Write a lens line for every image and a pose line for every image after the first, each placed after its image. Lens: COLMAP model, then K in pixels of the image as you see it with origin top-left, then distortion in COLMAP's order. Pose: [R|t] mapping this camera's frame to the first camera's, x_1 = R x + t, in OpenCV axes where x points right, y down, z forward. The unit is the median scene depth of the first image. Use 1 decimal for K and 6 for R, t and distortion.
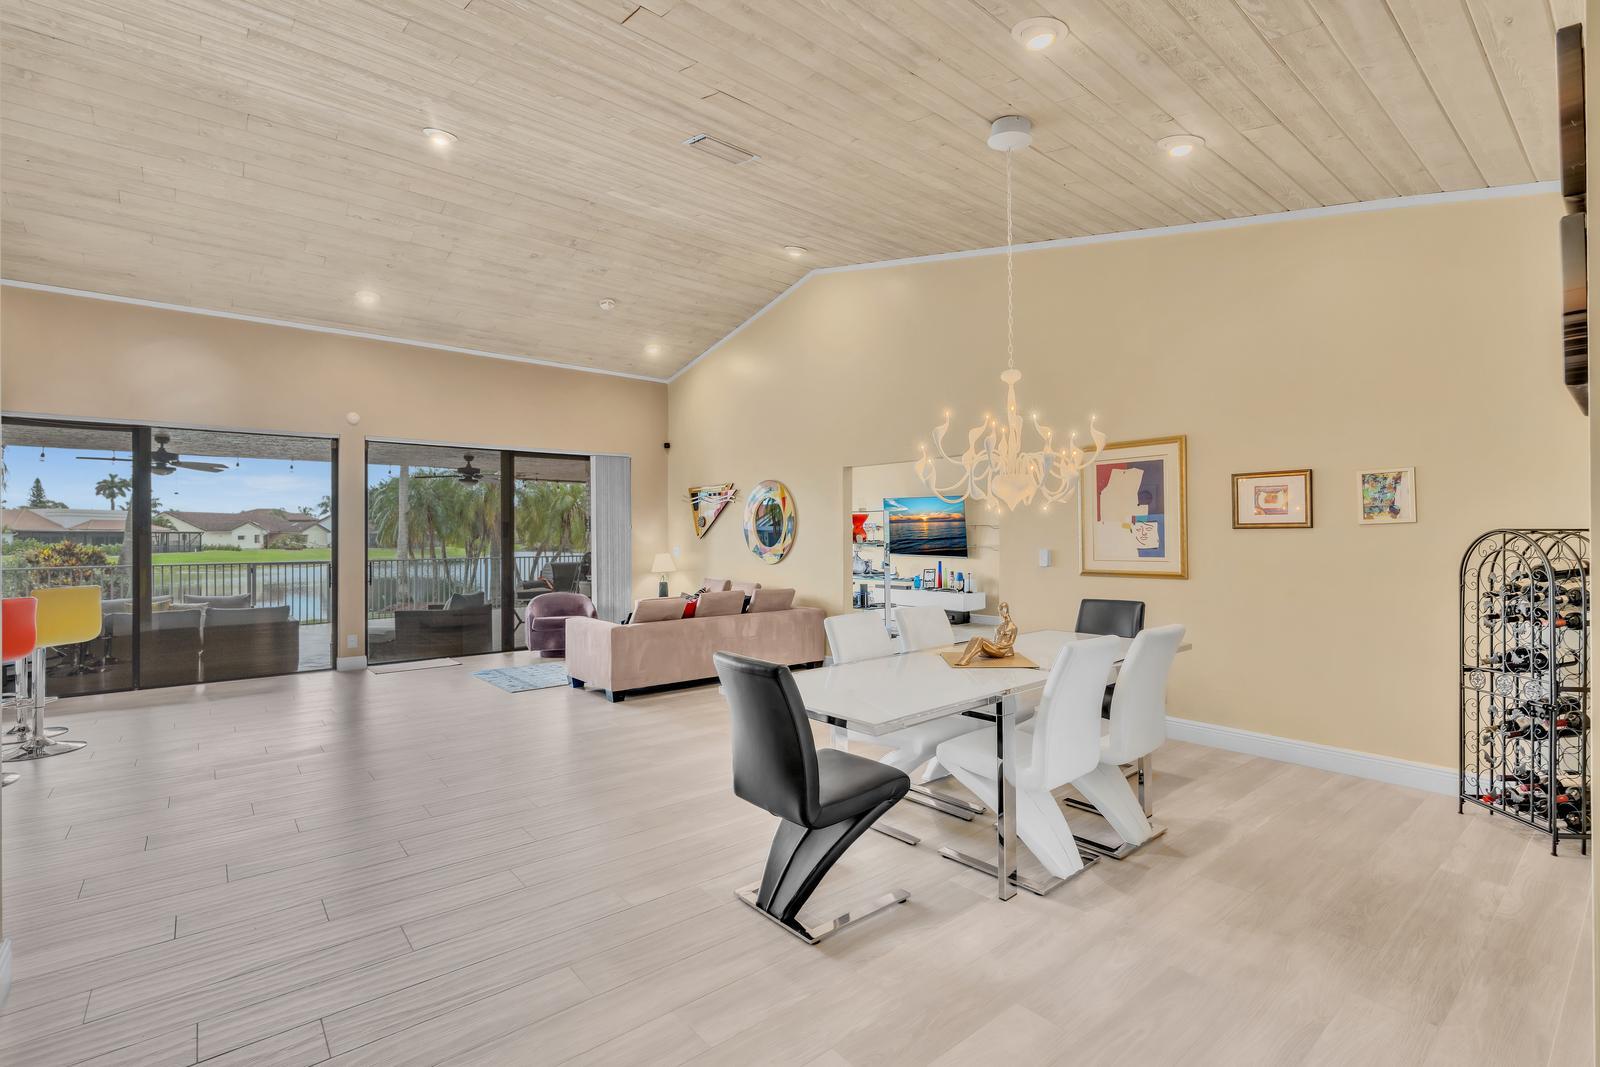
lens RADIAL K [[729.9, 0, 801.3], [0, 729.9, 531.2], [0, 0, 1]] dist [-0.005390, 0.000840]
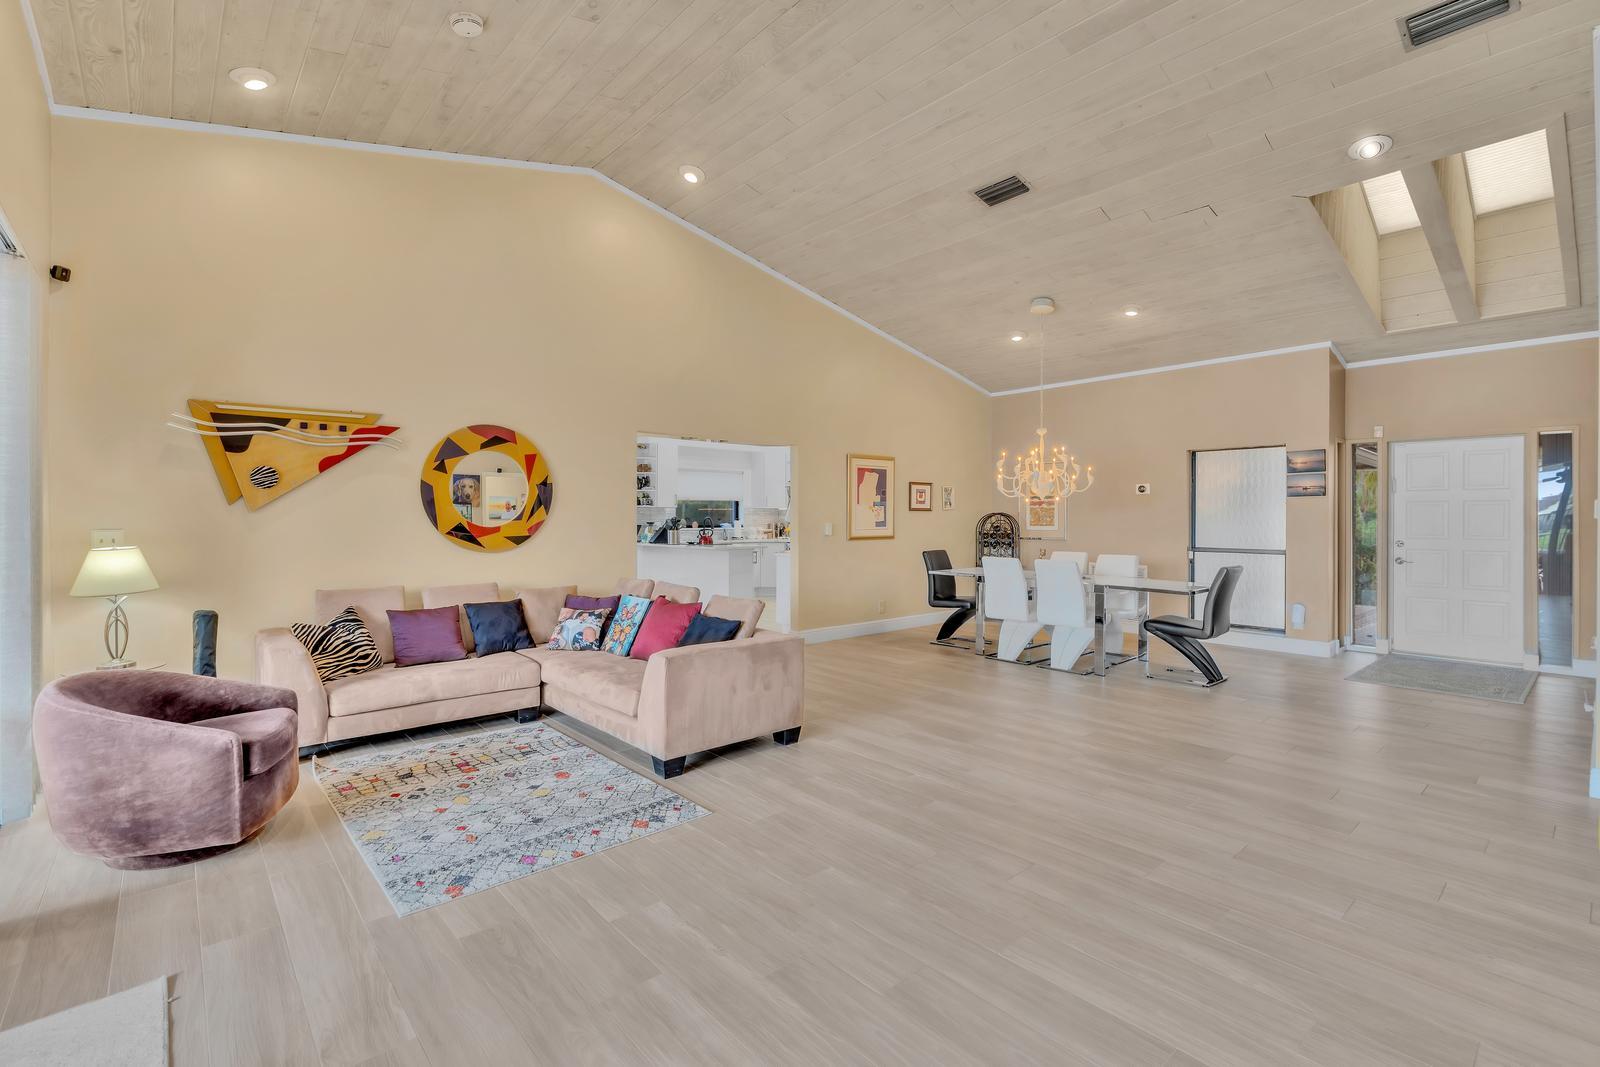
lens RADIAL K [[721.1, 0, 801.8], [0, 721.1, 518.8], [0, 0, 1]] dist [-0.000389, 0.000589]
pose [[-0.028184, 0.000653, 0.999603, -0.779613], [-0.010914, 0.999940, -0.000961, 0.013851], [-0.999543, -0.010936, -0.028176, 0.821268]]
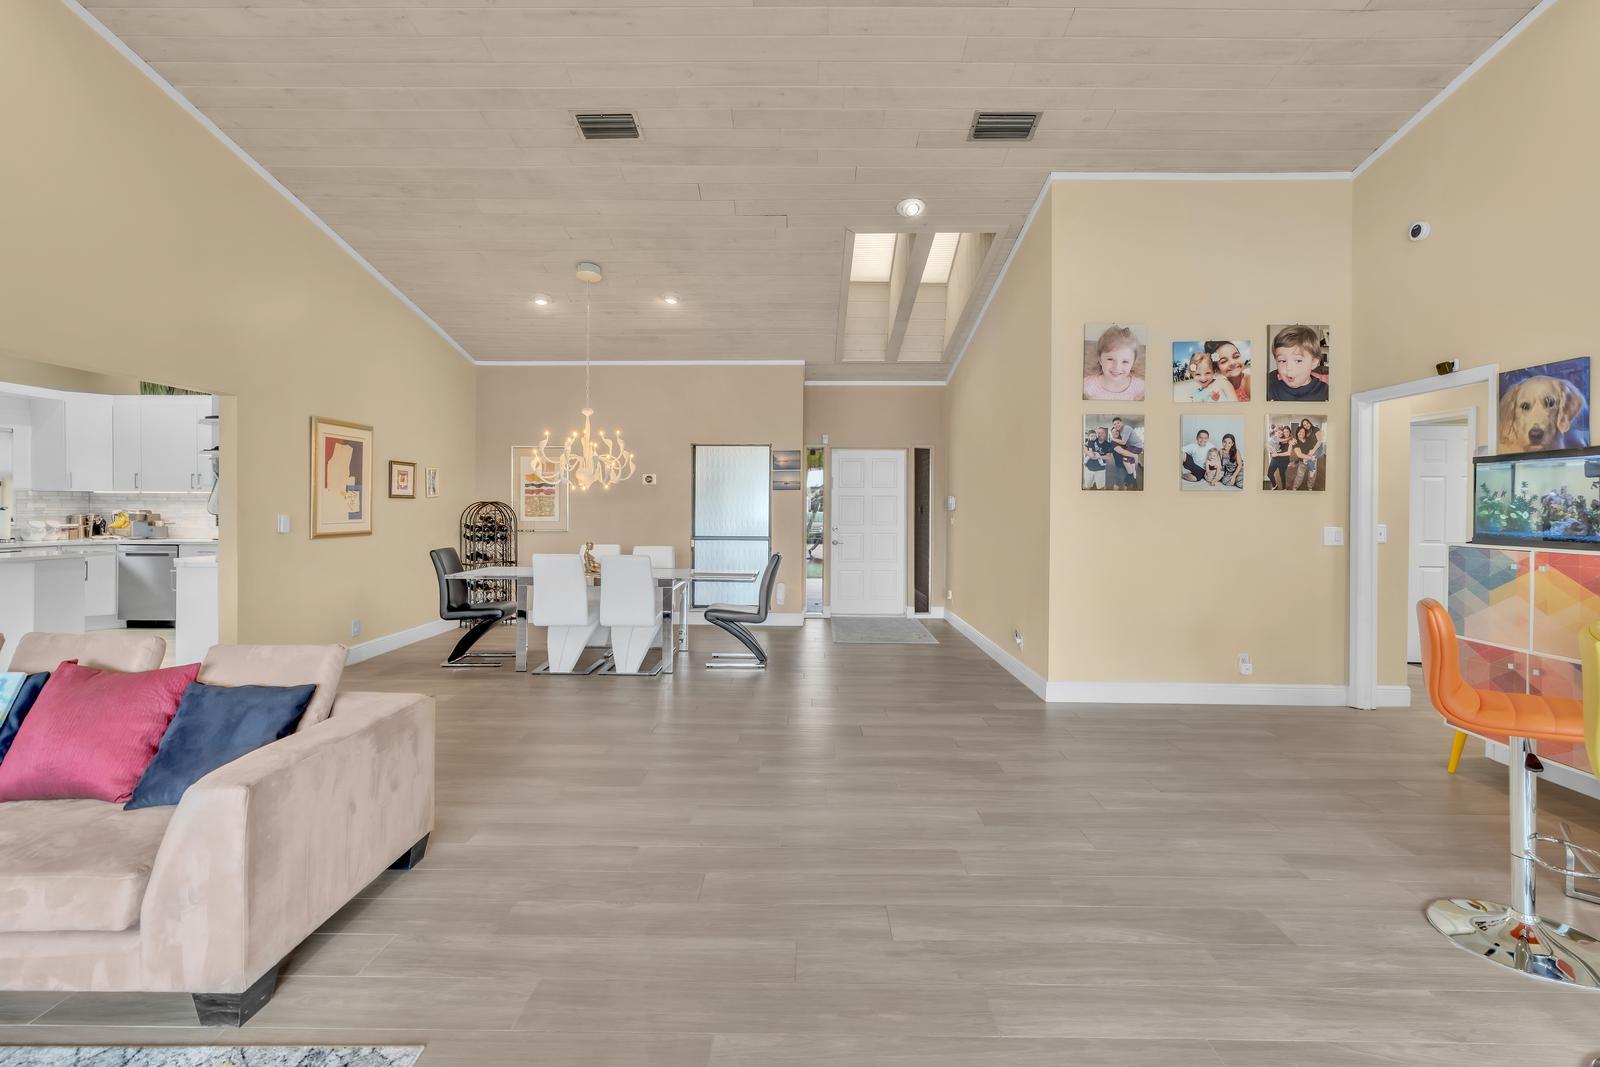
lens RADIAL K [[725.7, 0, 801.5], [0, 725.7, 510.0], [0, 0, 1]] dist [-0.002398, 0.000676]
pose [[-0.761496, -0.002402, 0.648165, -0.592317], [-0.008937, 0.999937, -0.006794, 0.014109], [-0.648108, -0.010966, -0.761469, 0.965667]]
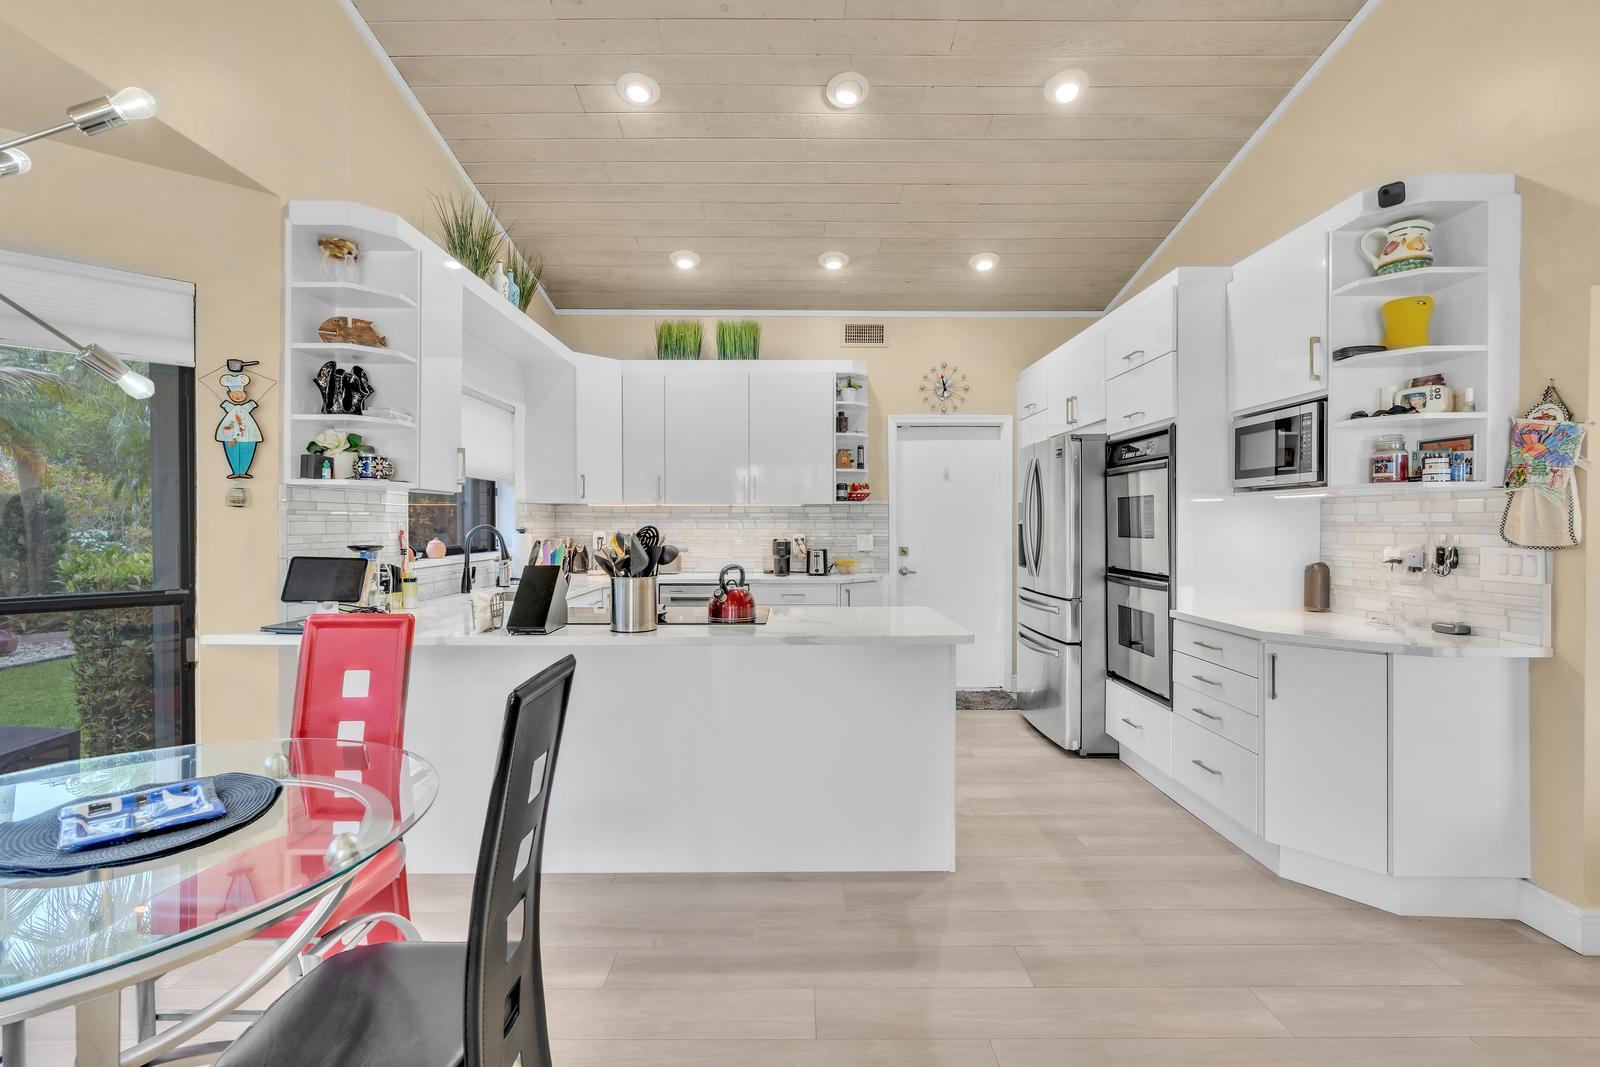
lens RADIAL K [[702.4, 0, 792.0], [0, 702.4, 525.2], [0, 0, 1]] dist [-0.008353, -0.000085]
pose [[-0.764567, 0.001128, 0.644544, 0.291793], [-0.003548, 0.999976, -0.005959, 0.013231], [-0.644535, -0.006843, -0.764544, 1.230983]]
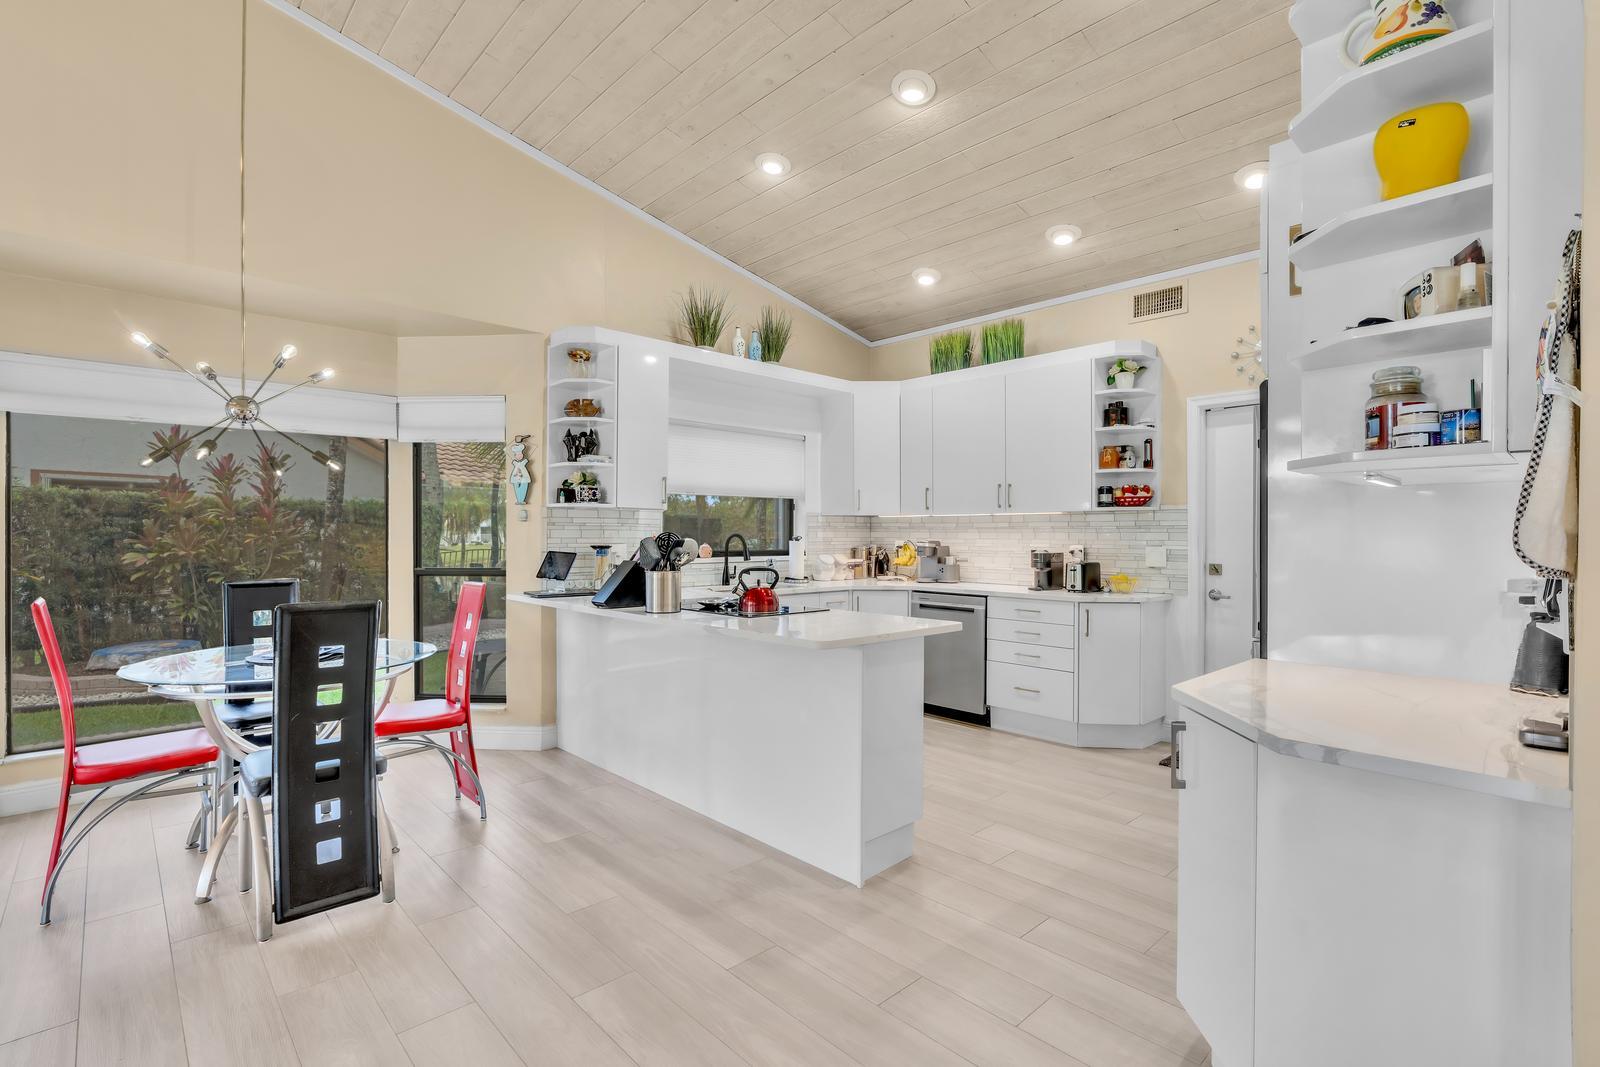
lens RADIAL K [[729.9, 0, 801.3], [0, 729.9, 531.2], [0, 0, 1]] dist [-0.005390, 0.000840]
pose [[-0.065252, 0.008270, 0.997835, 0.104015], [-0.012494, 0.999880, -0.009104, 0.014368], [-0.997791, -0.013061, -0.065140, 0.965215]]
